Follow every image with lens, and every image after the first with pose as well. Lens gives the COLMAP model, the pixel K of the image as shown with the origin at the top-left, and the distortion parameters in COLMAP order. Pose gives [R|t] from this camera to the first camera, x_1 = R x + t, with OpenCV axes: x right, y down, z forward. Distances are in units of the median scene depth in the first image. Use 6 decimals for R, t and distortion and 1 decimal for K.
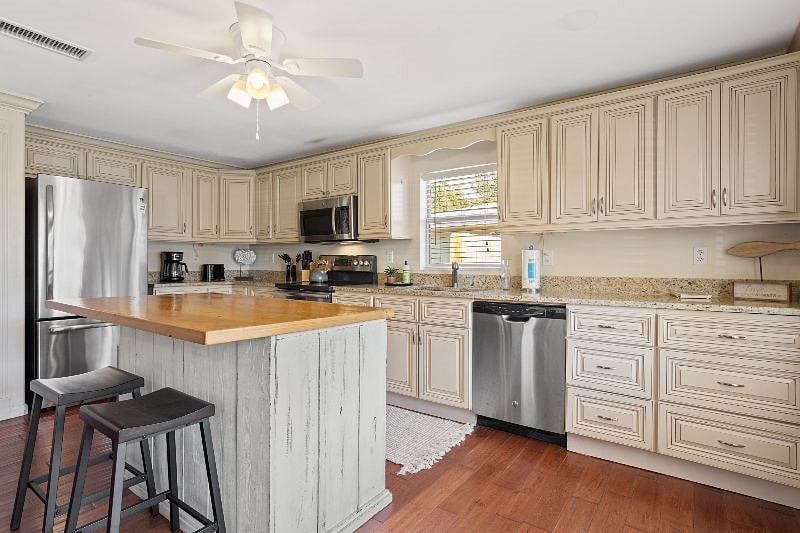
lens RADIAL K [[395.9, 0, 403.1], [0, 395.9, 264.5], [0, 0, 1]] dist [-0.001769, 0.000191]
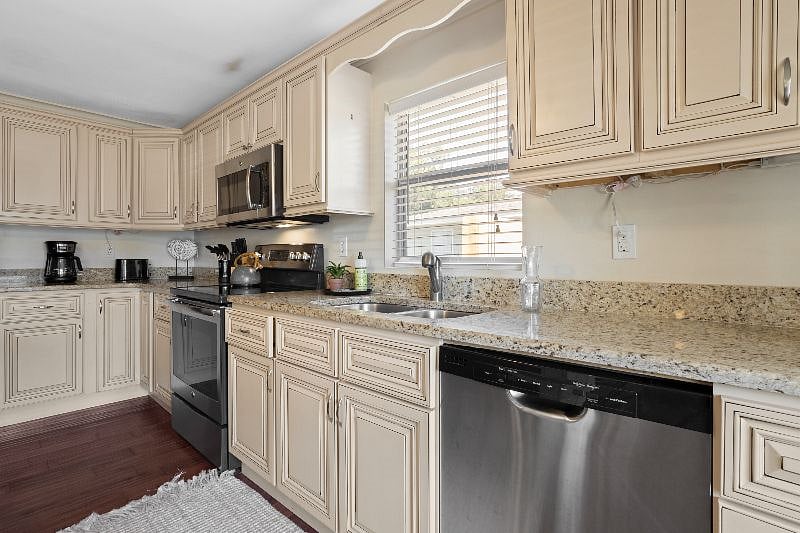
lens RADIAL K [[395.9, 0, 395.4], [0, 395.9, 260.5], [0, 0, 1]] dist [-0.001769, 0.000191]
pose [[0.992111, 0.000838, -0.125357, 0.130548], [-0.001225, 0.999995, -0.003011, 0.005015], [0.125354, 0.003141, 0.992107, 0.417304]]
